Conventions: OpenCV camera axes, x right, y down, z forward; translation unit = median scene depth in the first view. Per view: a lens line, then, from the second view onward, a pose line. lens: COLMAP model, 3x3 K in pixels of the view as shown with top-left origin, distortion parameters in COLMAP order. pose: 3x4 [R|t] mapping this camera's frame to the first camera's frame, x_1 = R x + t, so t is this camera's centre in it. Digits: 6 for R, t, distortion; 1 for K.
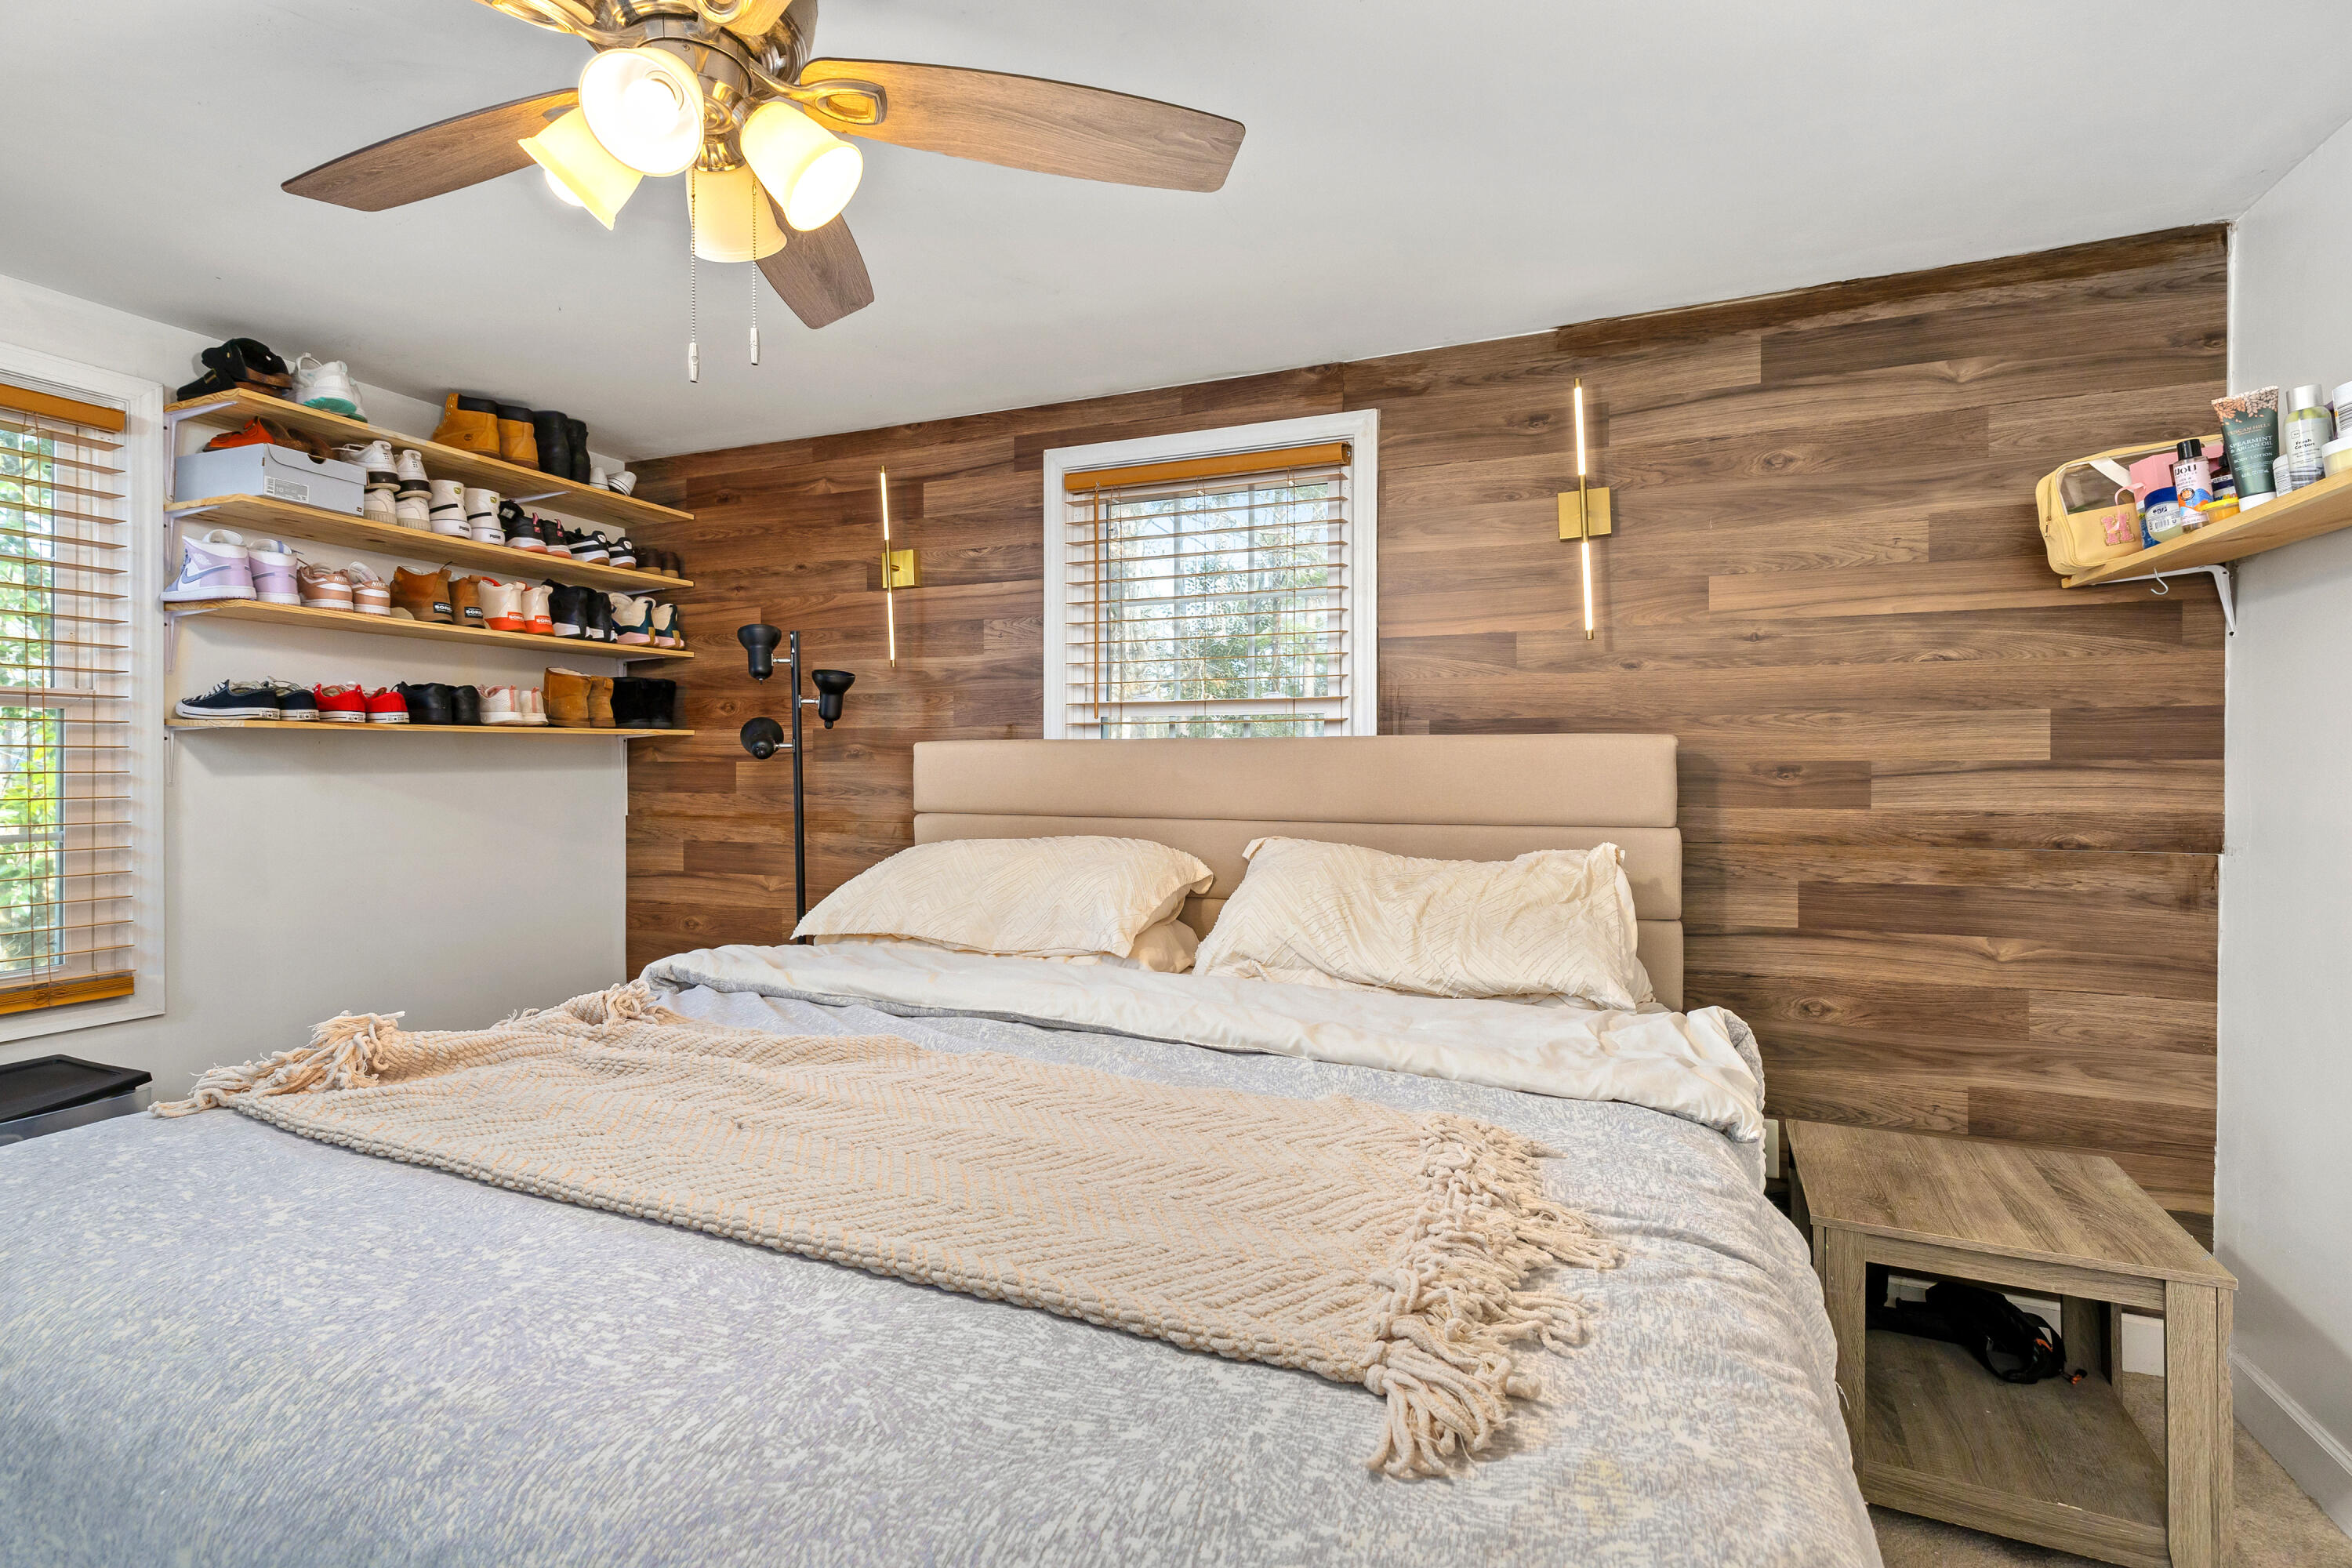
lens RADIAL K [[1046.4, 0, 1165.7], [0, 1046.4, 769.1], [0, 0, 1]] dist [0.006849, -0.001775]
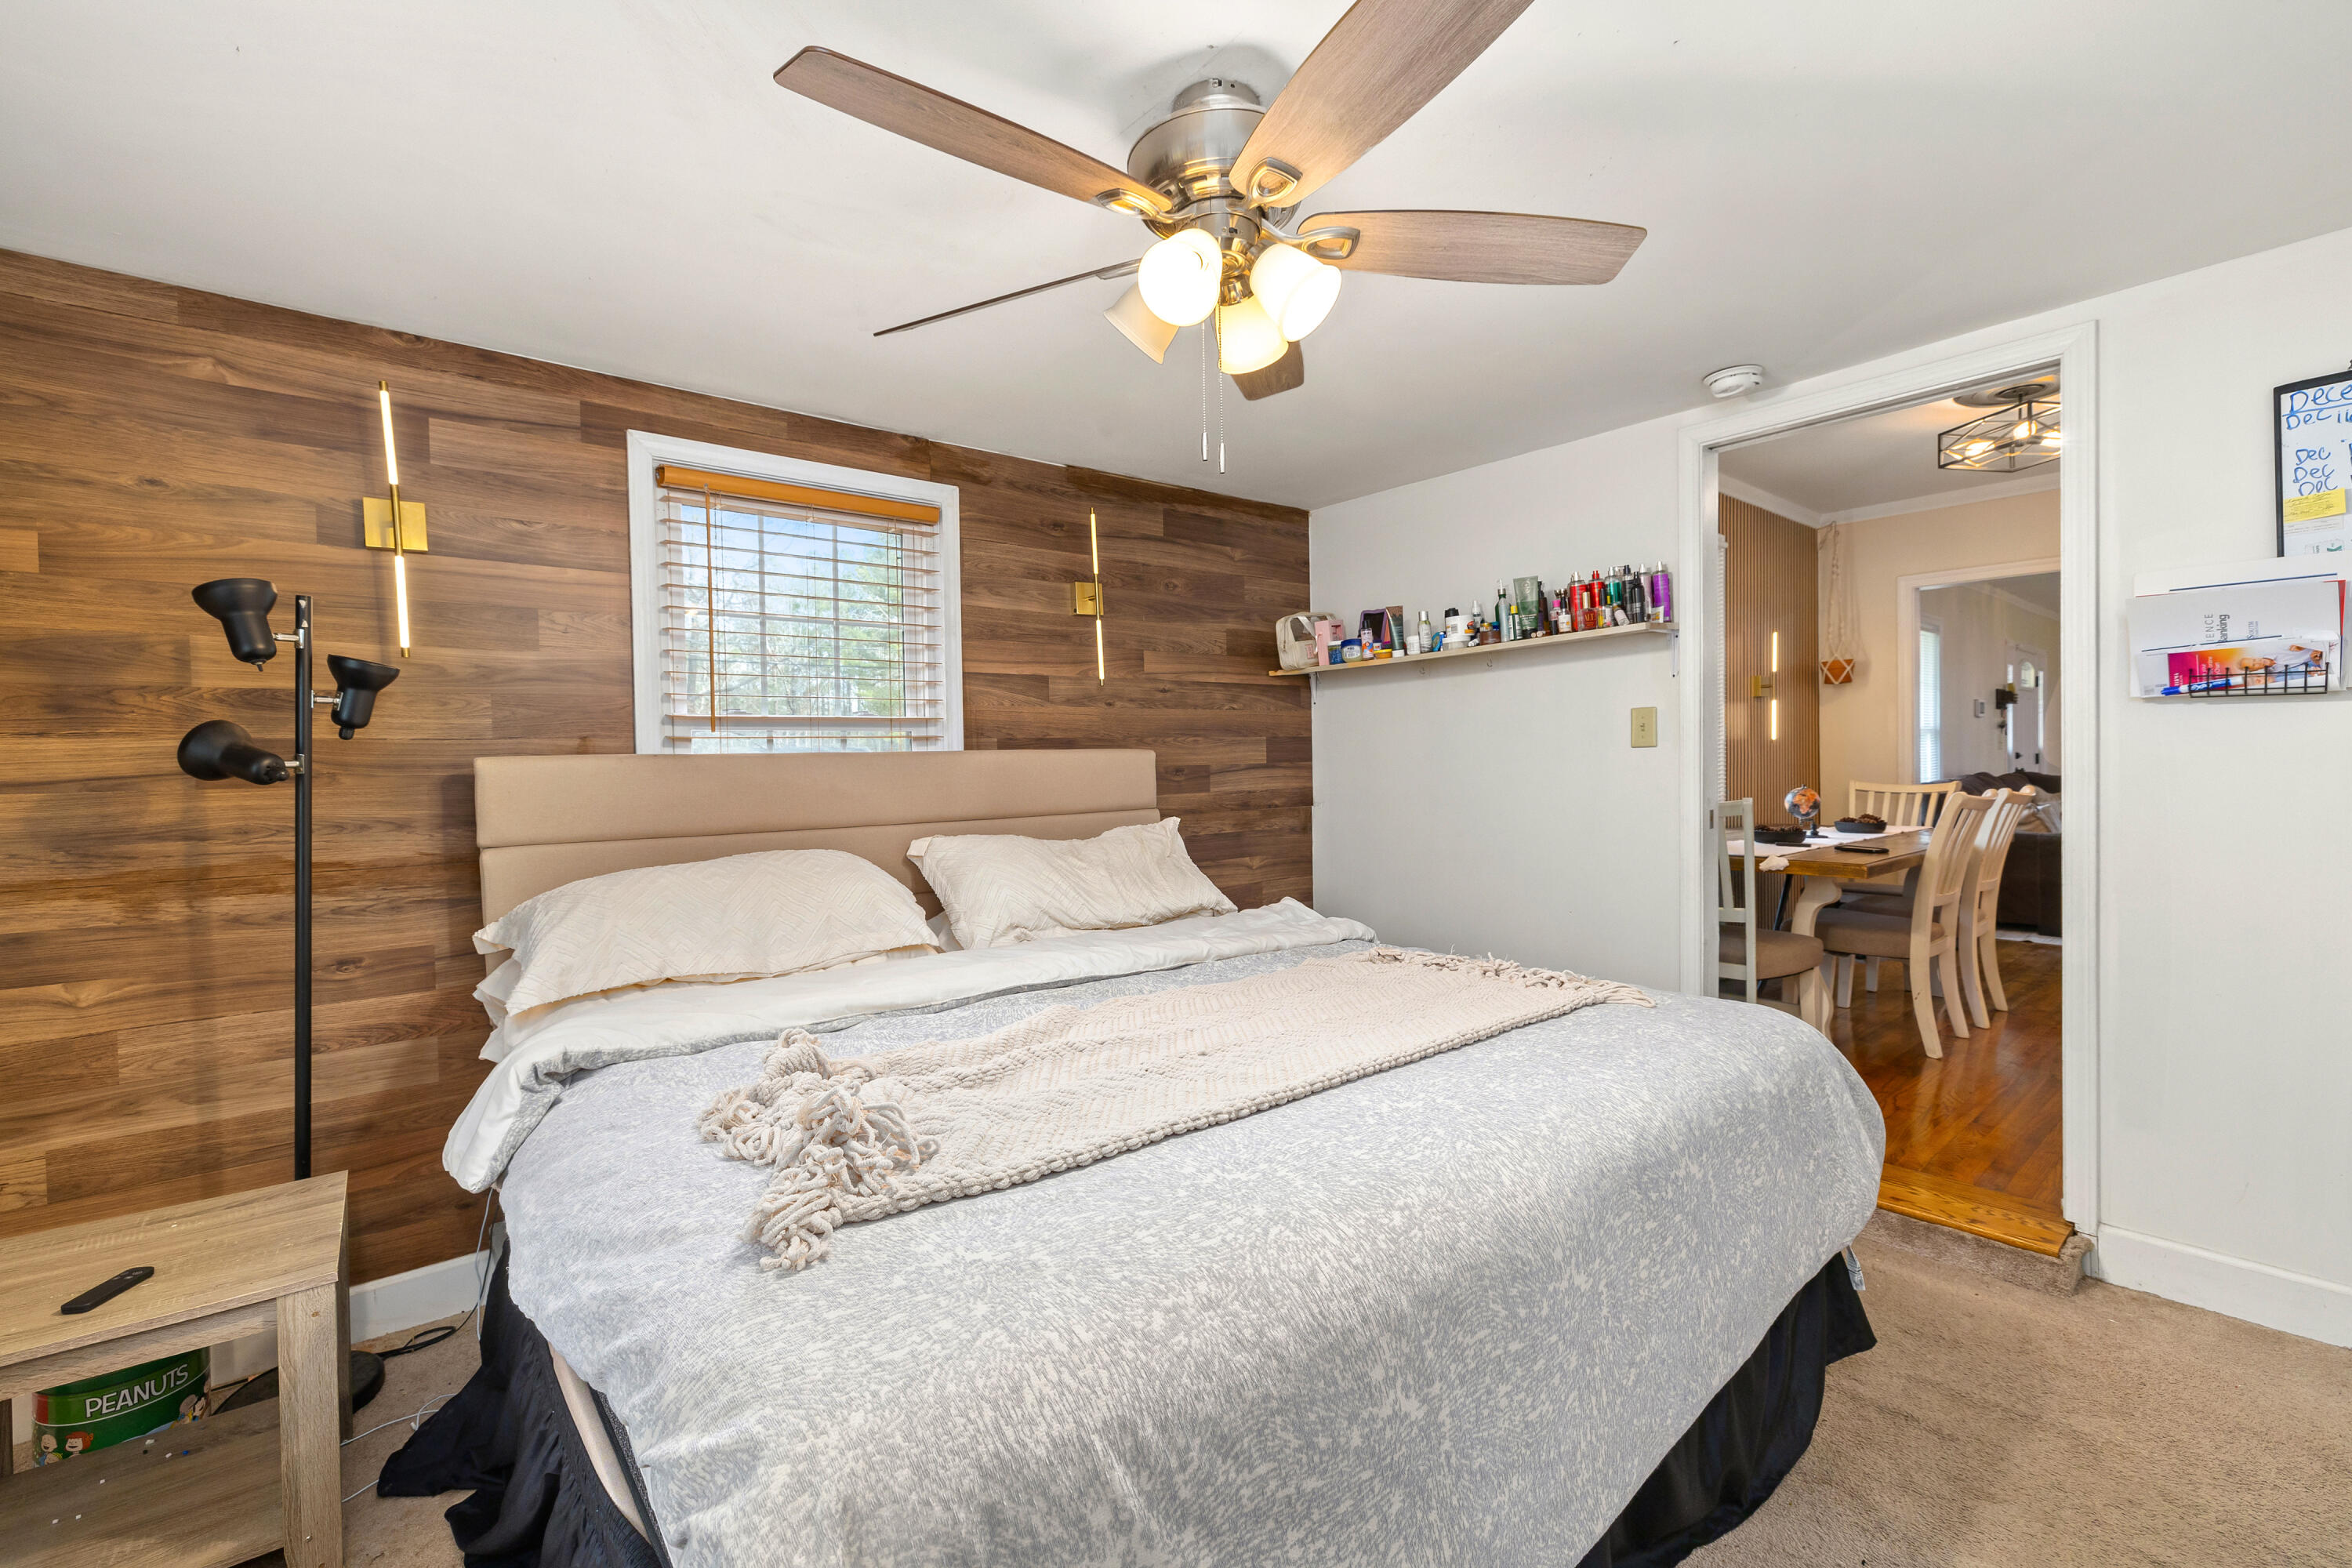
lens RADIAL K [[1046.4, 0, 1165.1], [0, 1046.4, 774.1], [0, 0, 1]] dist [0.006849, -0.001775]
pose [[0.466357, -0.018306, 0.884407, -0.817179], [0.029824, 0.999543, 0.004962, -0.002975], [-0.884094, 0.024062, 0.466690, 0.219827]]
